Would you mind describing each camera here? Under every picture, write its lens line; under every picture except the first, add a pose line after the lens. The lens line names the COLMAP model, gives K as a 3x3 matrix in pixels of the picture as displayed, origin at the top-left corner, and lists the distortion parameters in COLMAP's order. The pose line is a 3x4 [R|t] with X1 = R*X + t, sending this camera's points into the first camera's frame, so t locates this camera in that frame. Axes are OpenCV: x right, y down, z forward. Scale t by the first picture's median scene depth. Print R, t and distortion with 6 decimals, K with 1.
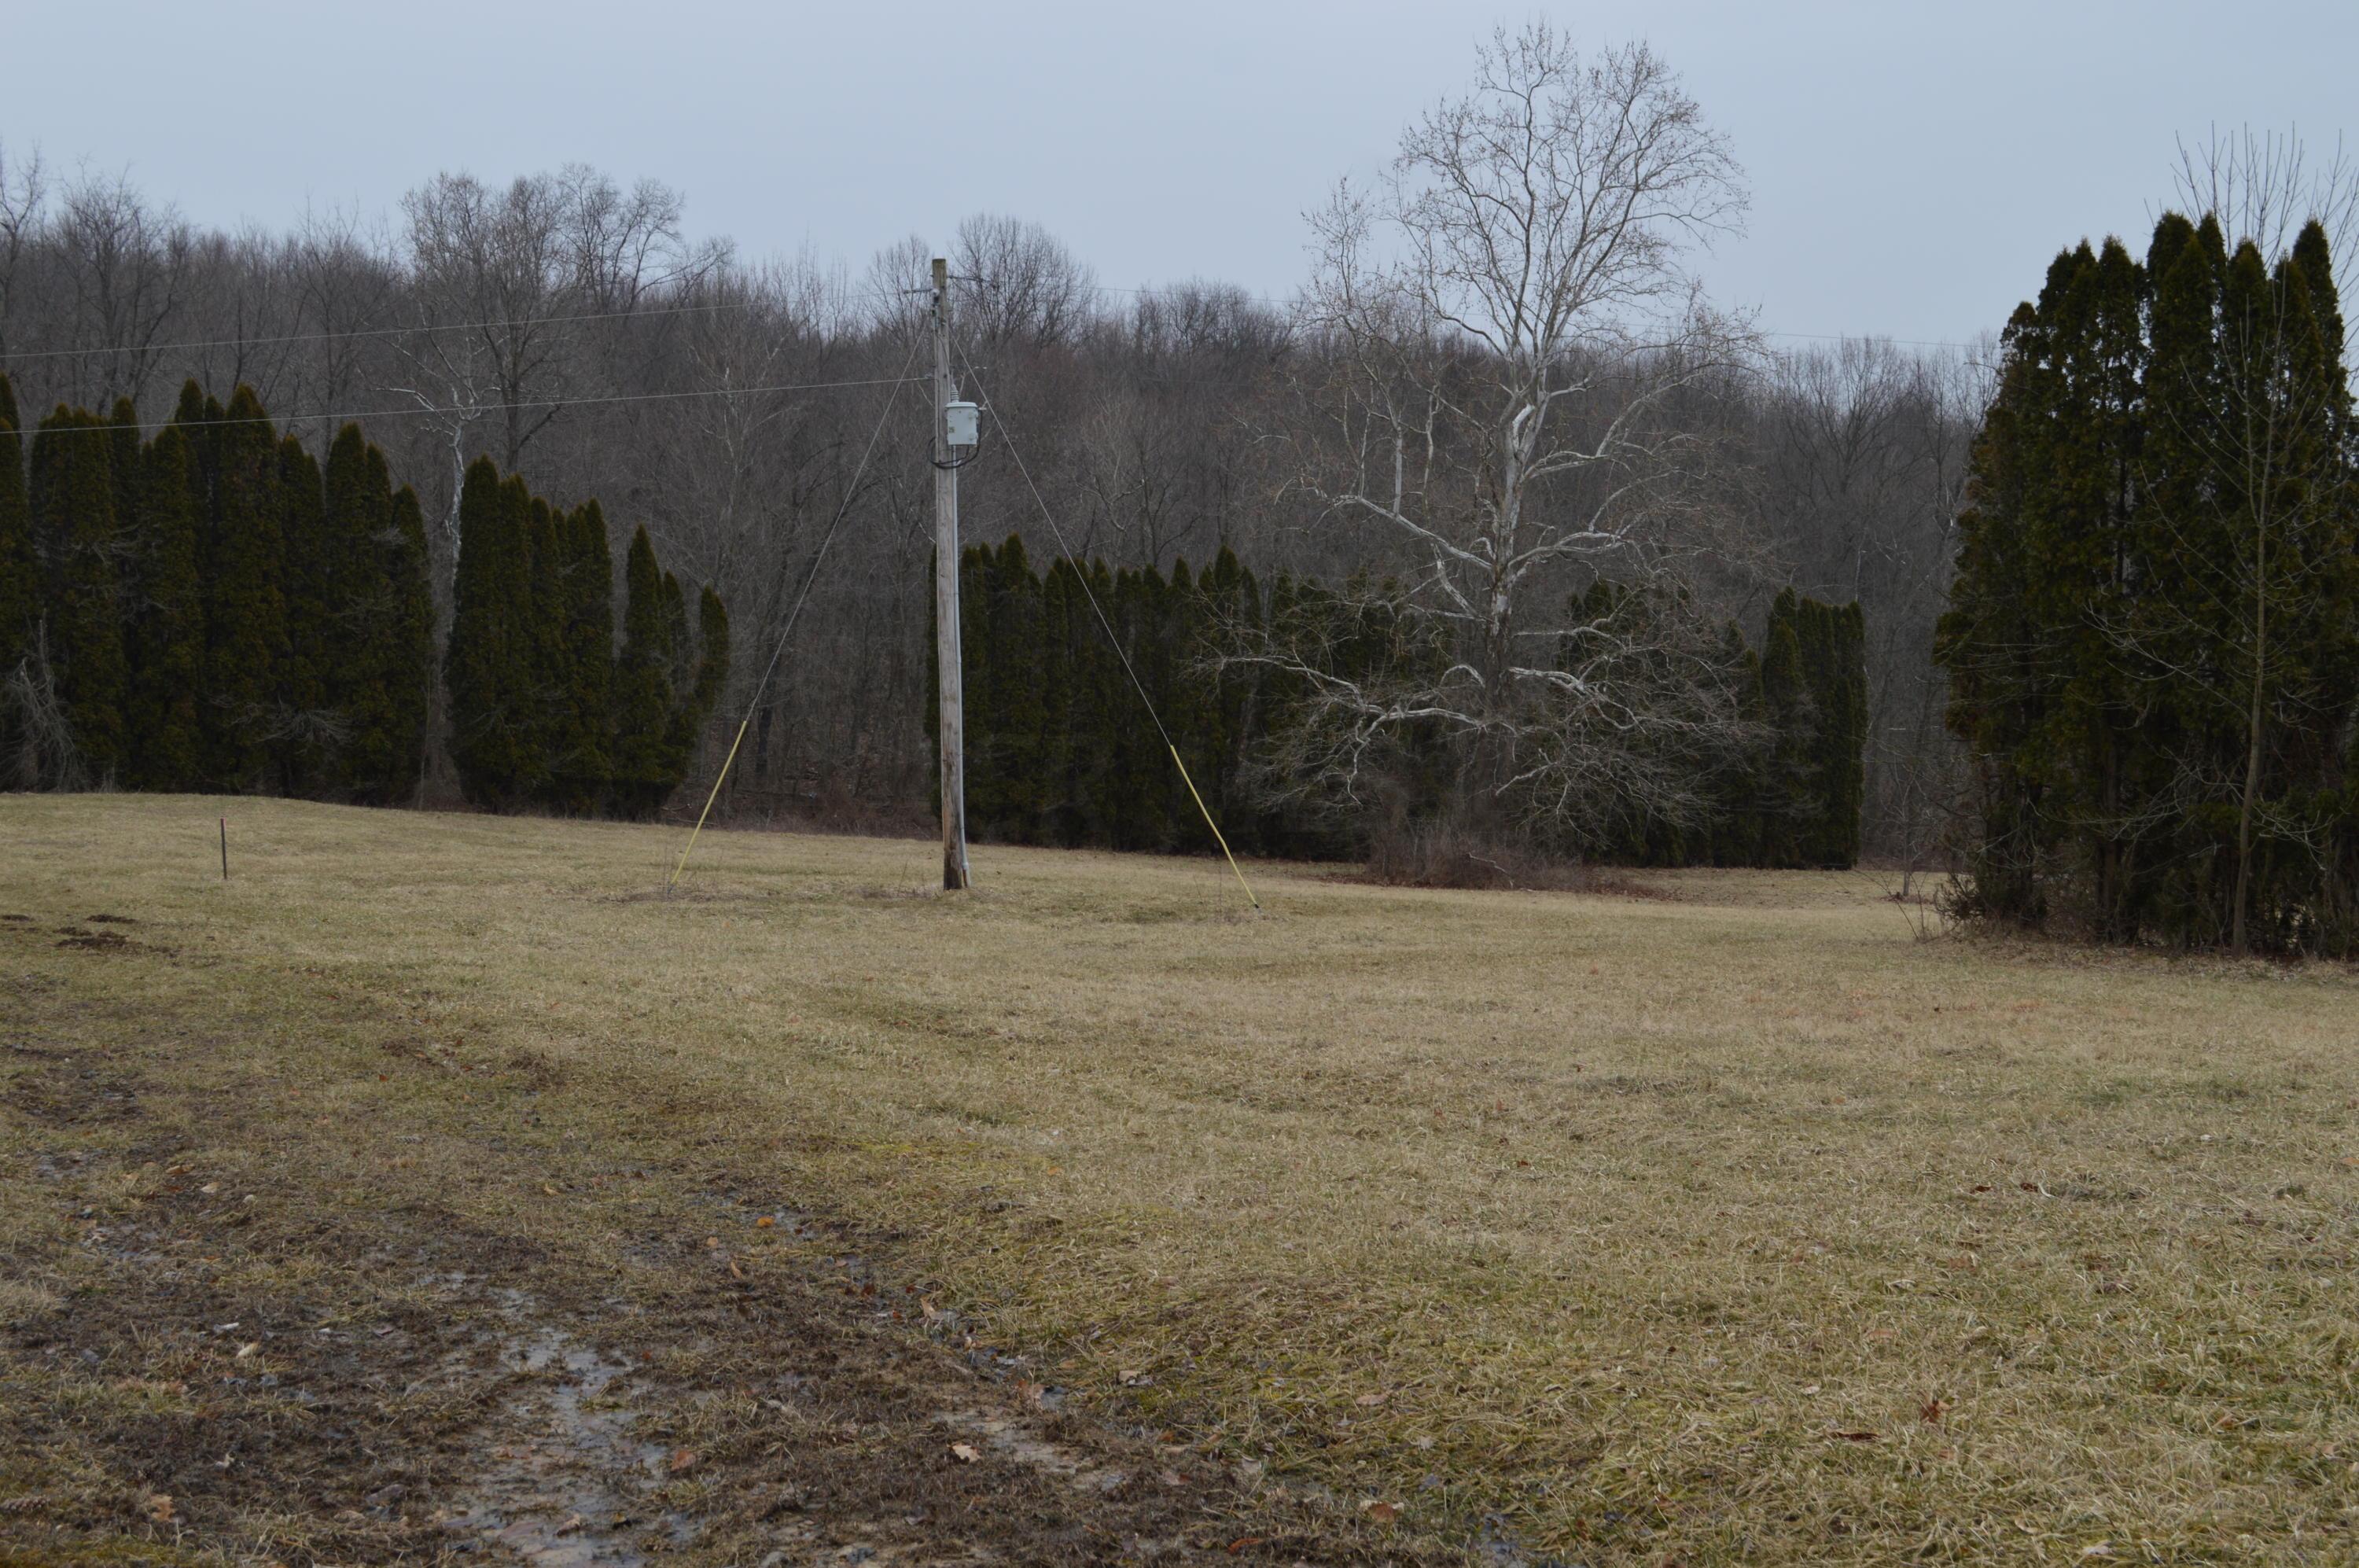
lens RADIAL K [[2893.1, 0, 1179.5], [0, 2893.1, 784.0], [0, 0, 1]] dist [-0.009799, -0.385650]
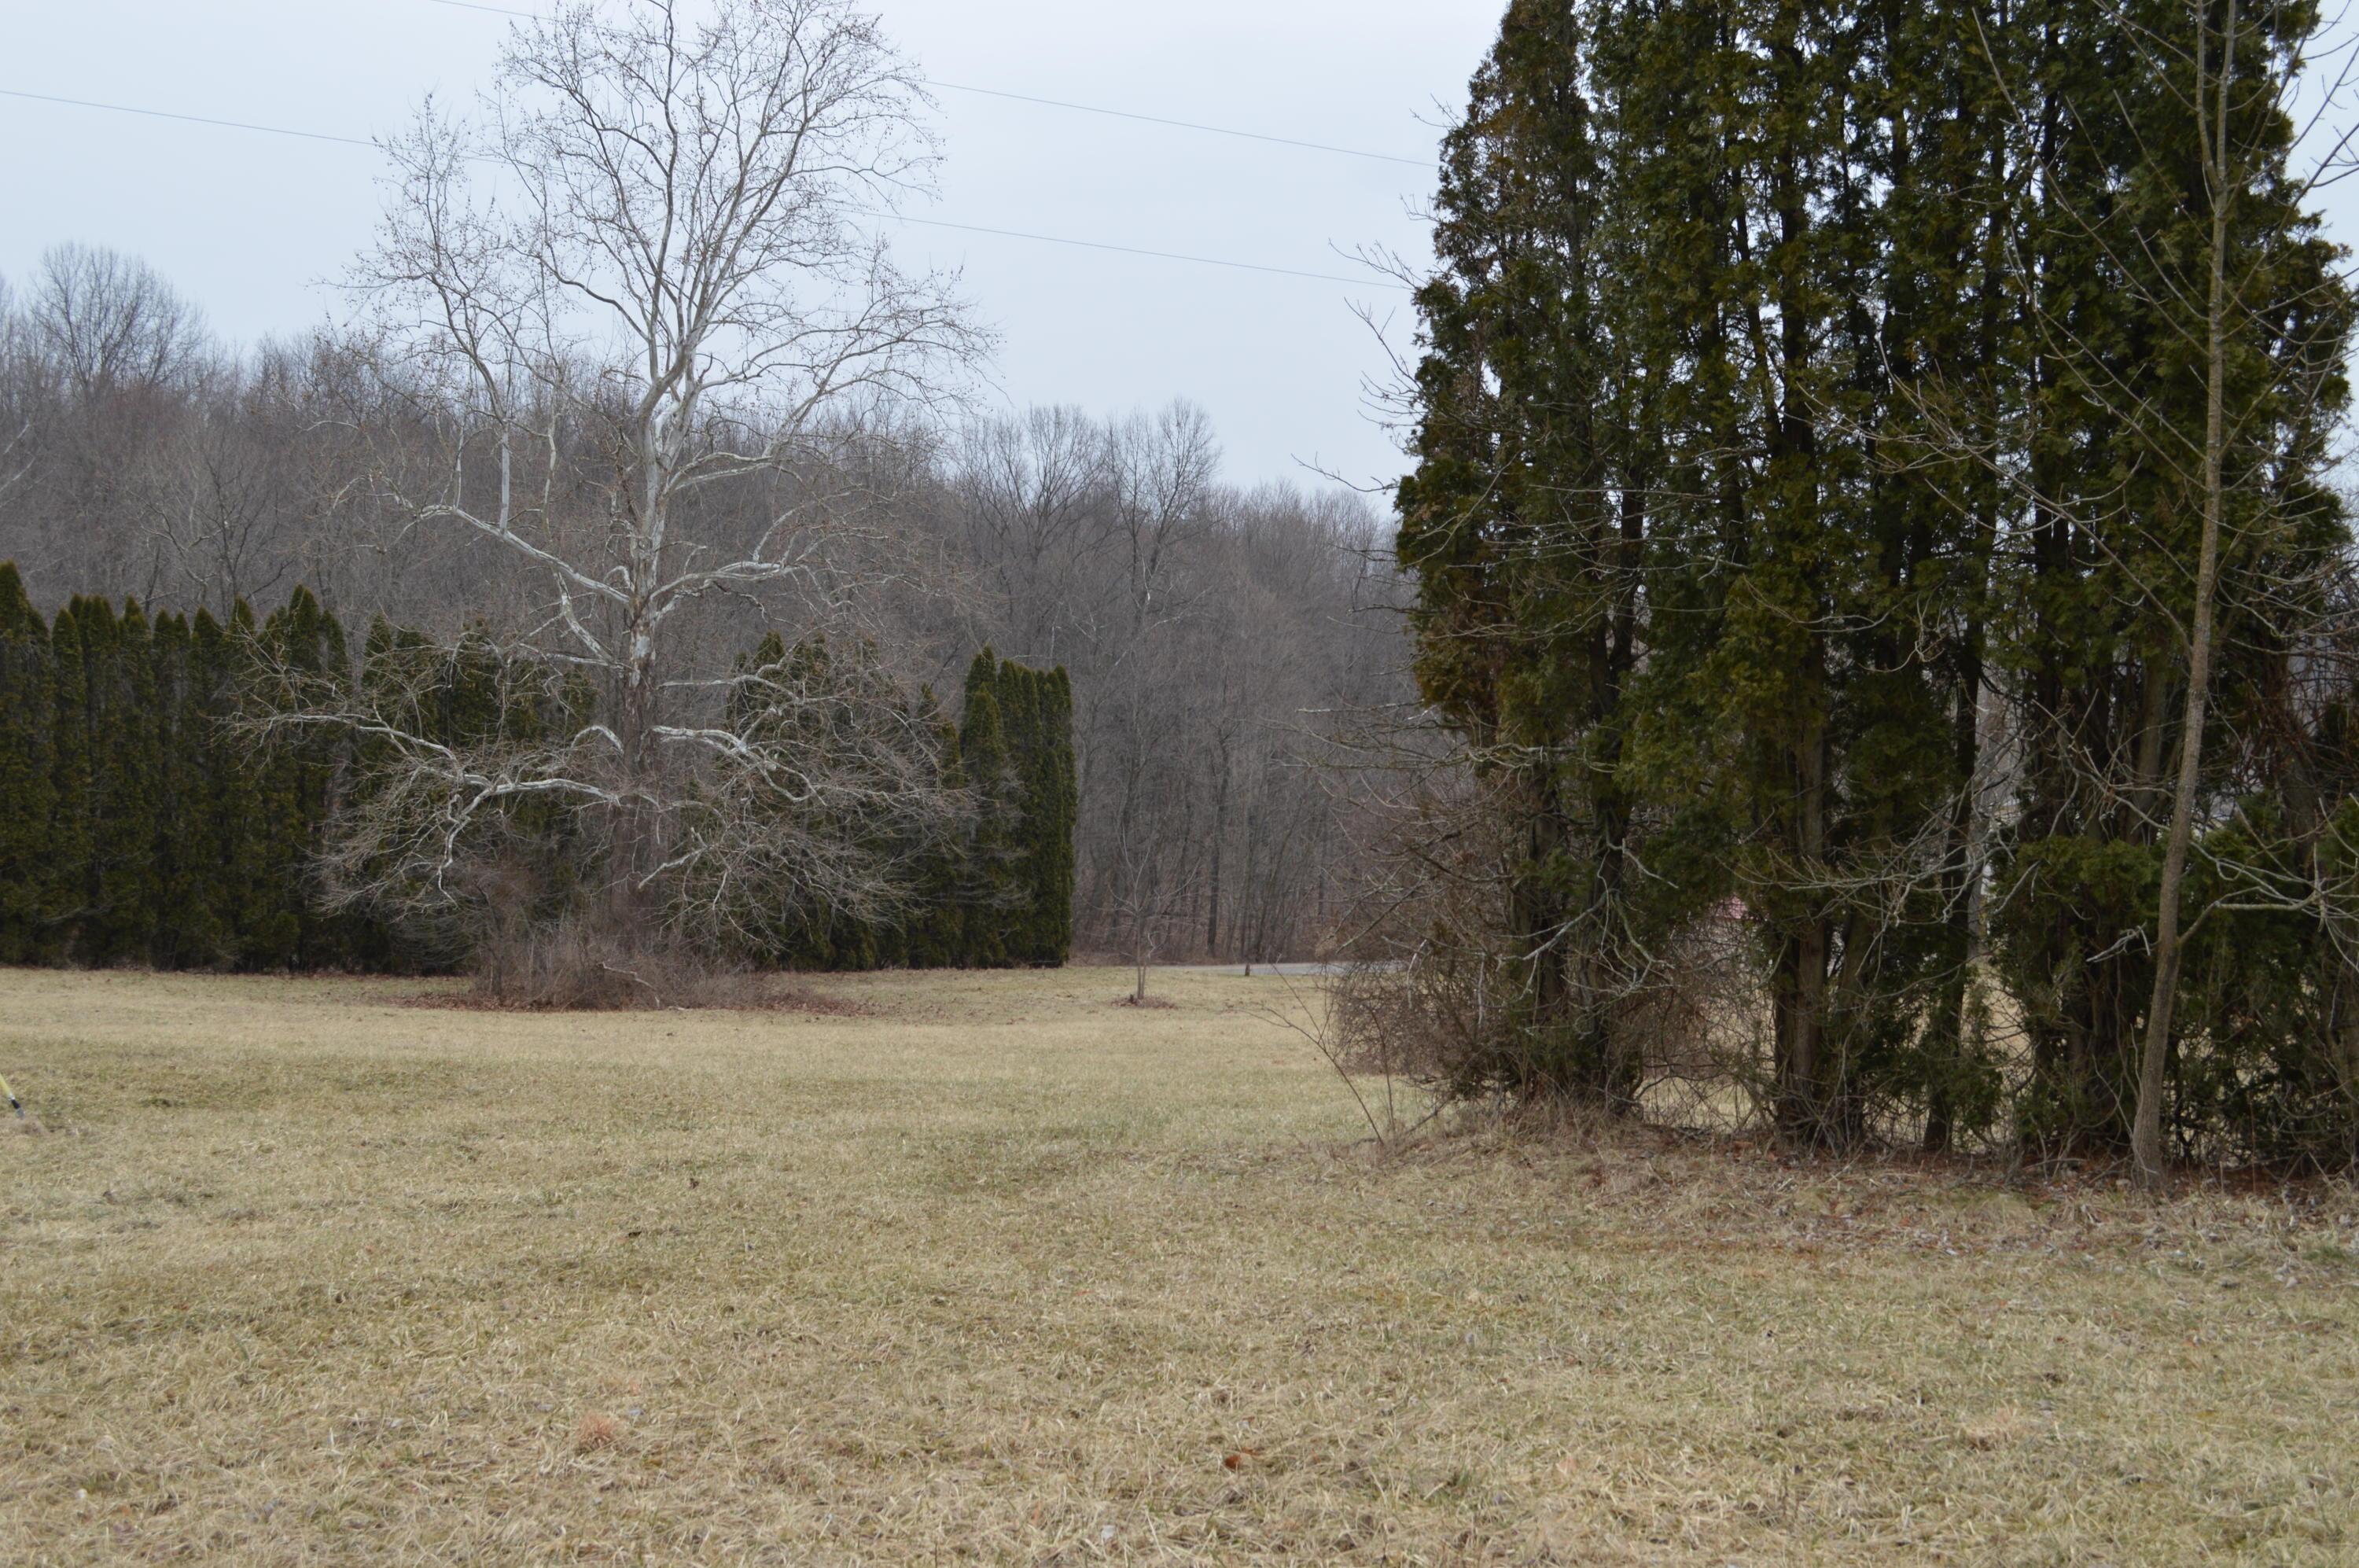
lens RADIAL K [[2582.7, 0, 1179.5], [0, 2582.7, 784.0], [0, 0, 1]] dist [-0.027685, -0.045611]
pose [[0.957616, -0.009133, 0.287904, 0.048295], [0.020577, 0.999113, -0.036749, 0.004331], [-0.287313, 0.041116, 0.956954, 0.282292]]
